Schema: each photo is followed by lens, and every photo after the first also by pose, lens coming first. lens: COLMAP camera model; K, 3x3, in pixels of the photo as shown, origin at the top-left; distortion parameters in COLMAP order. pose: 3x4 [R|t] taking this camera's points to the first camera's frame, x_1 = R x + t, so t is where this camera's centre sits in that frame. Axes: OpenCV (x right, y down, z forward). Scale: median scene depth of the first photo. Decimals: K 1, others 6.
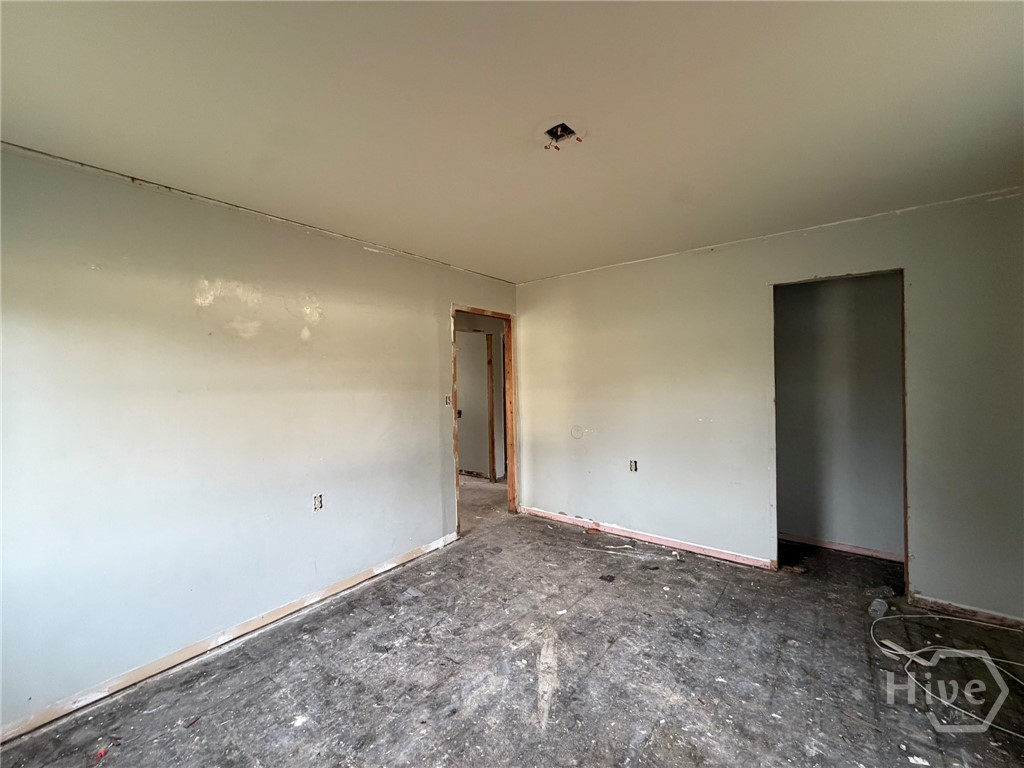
lens RADIAL K [[412.8, 0, 512.7], [0, 412.8, 383.4], [0, 0, 1]] dist [-0.000913, -0.000331]
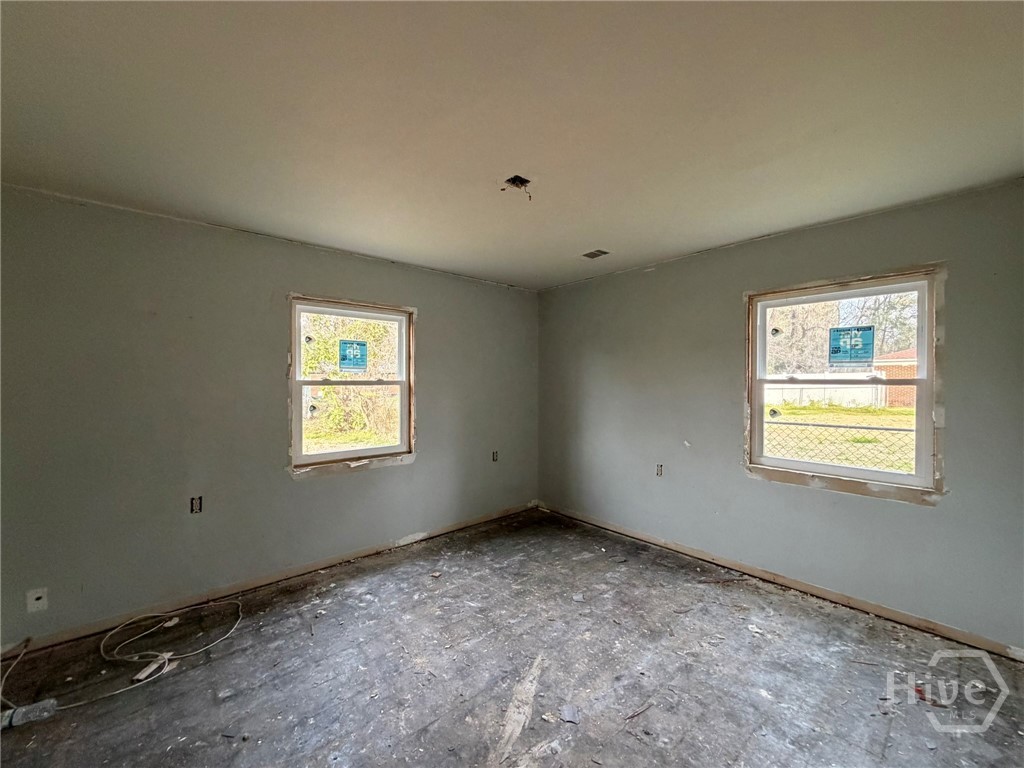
lens RADIAL K [[412.8, 0, 512.0], [0, 412.8, 384.8], [0, 0, 1]] dist [-0.000913, -0.000331]
pose [[-0.982749, 0.016452, 0.184209, -0.074954], [0.018658, 0.999773, 0.010250, -0.003280], [-0.183999, 0.013510, -0.982834, 1.960611]]
